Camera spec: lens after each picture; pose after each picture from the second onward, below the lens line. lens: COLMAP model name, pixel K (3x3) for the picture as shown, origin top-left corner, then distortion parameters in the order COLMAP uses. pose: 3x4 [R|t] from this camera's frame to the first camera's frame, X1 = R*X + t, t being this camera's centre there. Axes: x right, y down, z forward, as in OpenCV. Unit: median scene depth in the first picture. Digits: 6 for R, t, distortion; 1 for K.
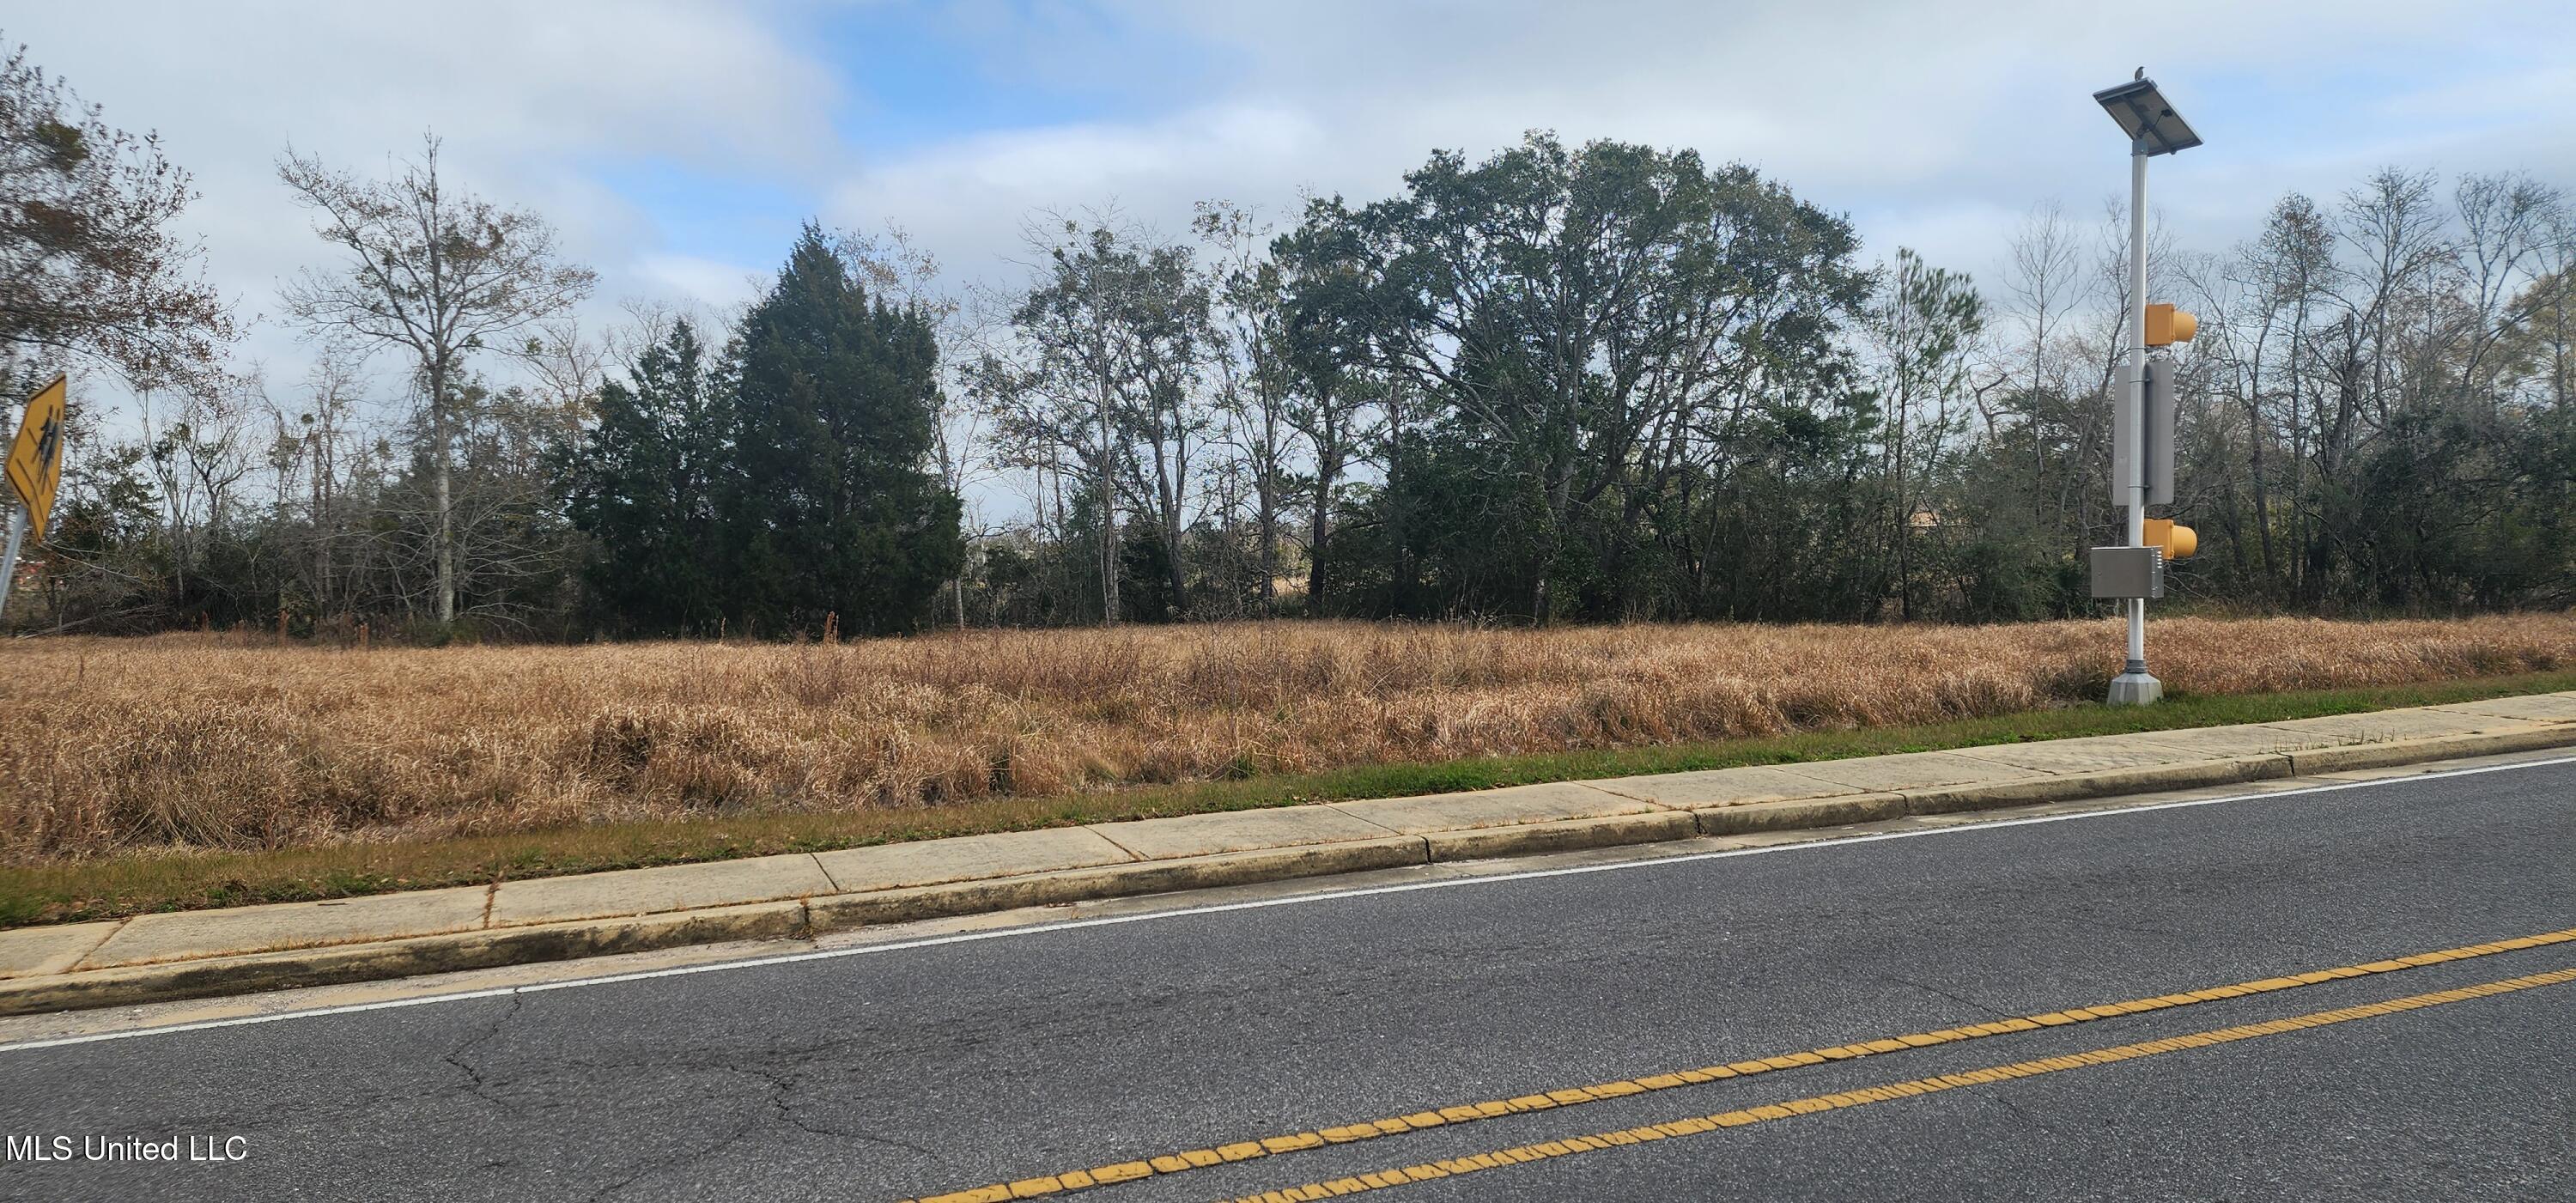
lens RADIAL K [[1704.1, 0, 1286.7], [0, 1704.1, 521.8], [0, 0, 1]] dist [0.004551, 0.000917]
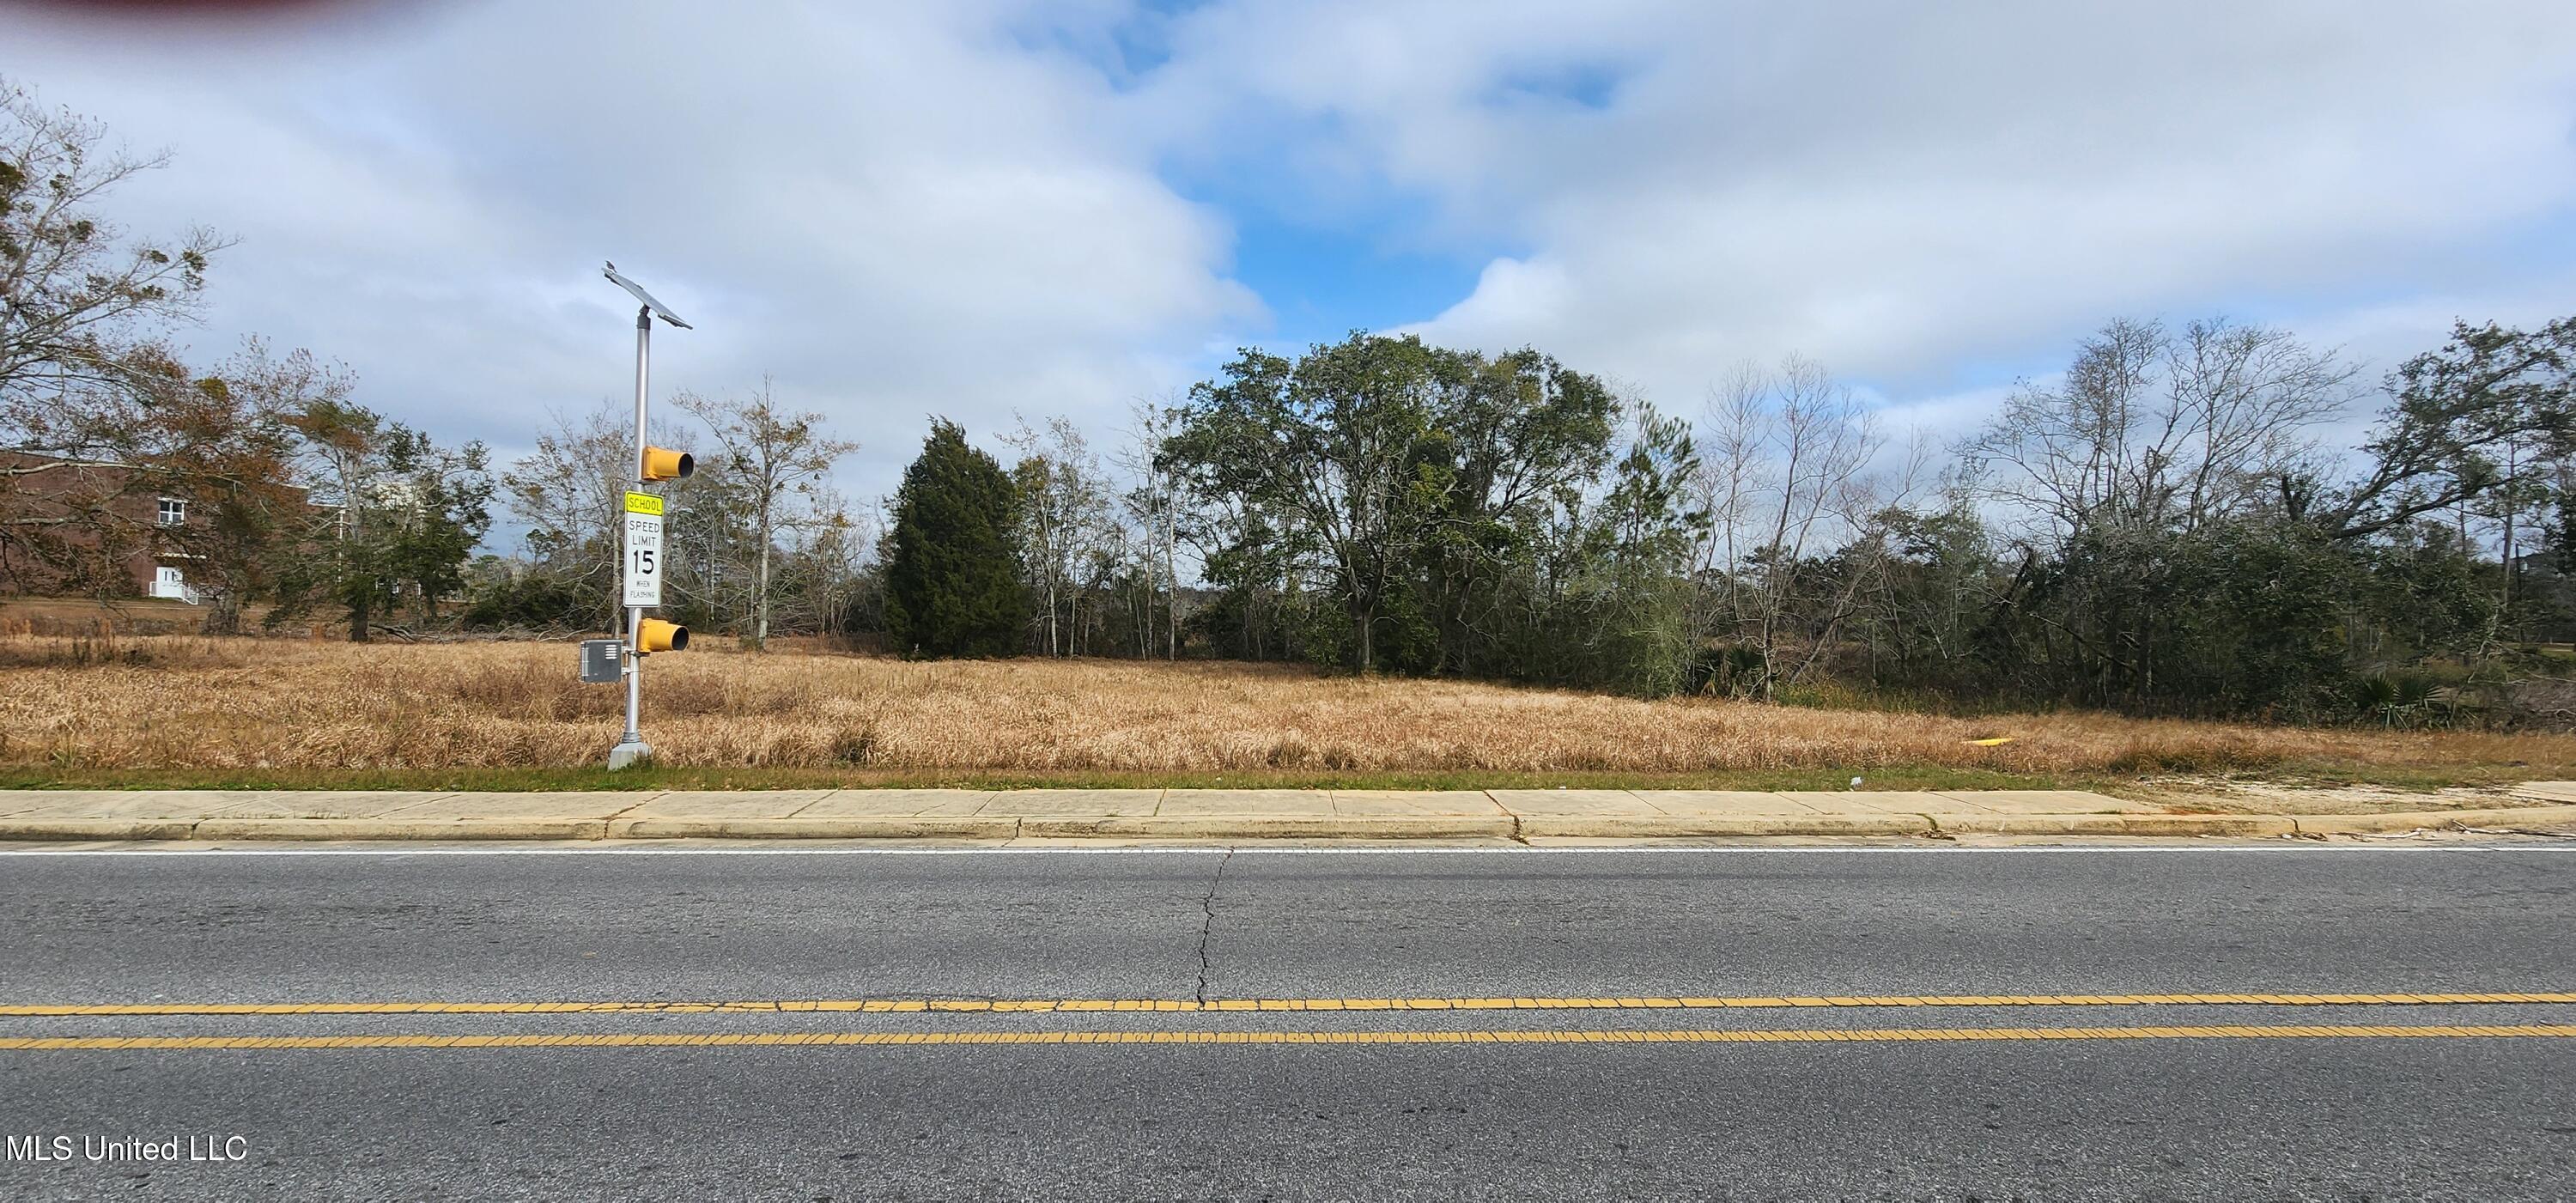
lens RADIAL K [[1050.4, 0, 1280.0], [0, 1050.4, 603.5], [0, 0, 1]] dist [0.002183, -0.000453]
pose [[0.938925, 0.025415, -0.343183, 0.387117], [-0.021702, 0.999657, 0.014654, -0.010340], [0.343438, -0.006311, 0.939154, 0.144735]]
